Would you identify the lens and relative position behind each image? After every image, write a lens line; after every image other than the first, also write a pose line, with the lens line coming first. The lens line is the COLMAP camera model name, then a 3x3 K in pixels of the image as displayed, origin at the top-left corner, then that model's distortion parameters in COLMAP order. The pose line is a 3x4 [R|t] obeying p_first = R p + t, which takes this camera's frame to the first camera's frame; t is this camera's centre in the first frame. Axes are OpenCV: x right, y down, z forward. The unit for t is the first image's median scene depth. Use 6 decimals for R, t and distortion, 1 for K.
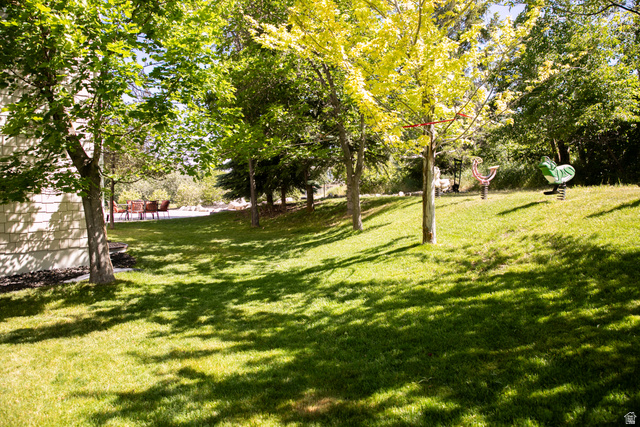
lens RADIAL K [[440.5, 0, 322.9], [0, 440.5, 216.1], [0, 0, 1]] dist [-0.089611, 0.056021]
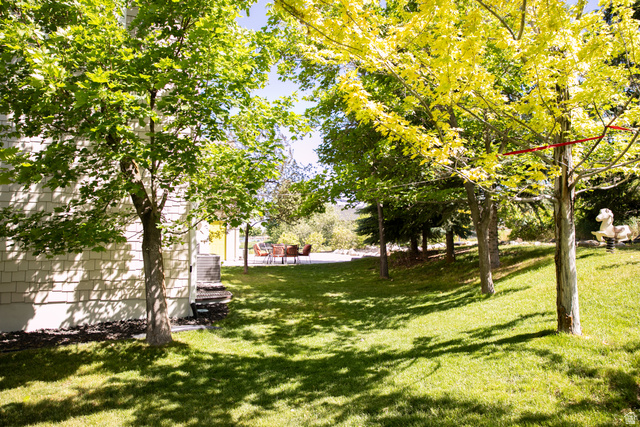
lens RADIAL K [[440.5, 0, 315.8], [0, 440.5, 211.8], [0, 0, 1]] dist [-0.089611, 0.056021]
pose [[0.922294, -0.011708, -0.386312, 0.120516], [-0.028894, 0.994655, -0.099127, -0.032367], [0.385408, 0.102586, 0.917026, 0.224143]]
